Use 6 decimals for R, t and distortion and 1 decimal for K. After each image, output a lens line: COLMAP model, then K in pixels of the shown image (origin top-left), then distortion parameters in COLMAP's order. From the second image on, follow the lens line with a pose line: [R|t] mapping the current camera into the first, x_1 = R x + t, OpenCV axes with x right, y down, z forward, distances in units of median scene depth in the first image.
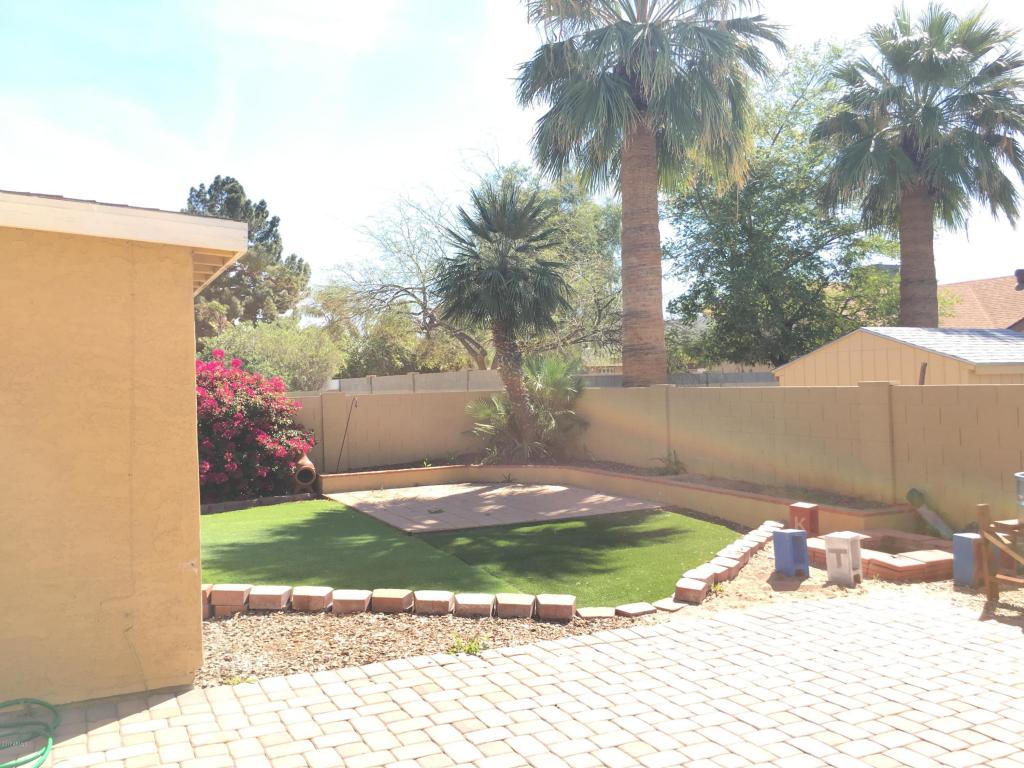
lens RADIAL K [[872.4, 0, 512.0], [0, 872.4, 384.0], [0, 0, 1]] dist [0.083498, -0.112705]
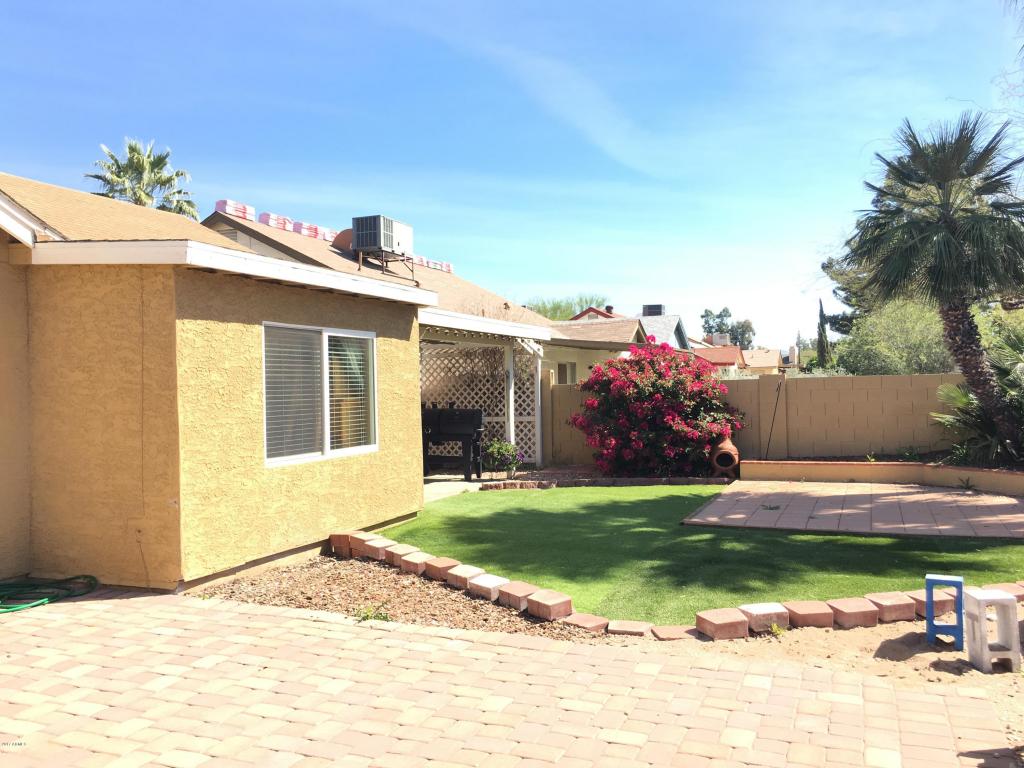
lens RADIAL K [[872.4, 0, 512.0], [0, 872.4, 384.0], [0, 0, 1]] dist [0.083498, -0.112705]
pose [[0.669430, 0.007115, -0.742841, 0.317585], [0.006431, 0.999861, 0.015372, 0.003010], [0.742848, -0.015067, 0.669291, 0.159281]]
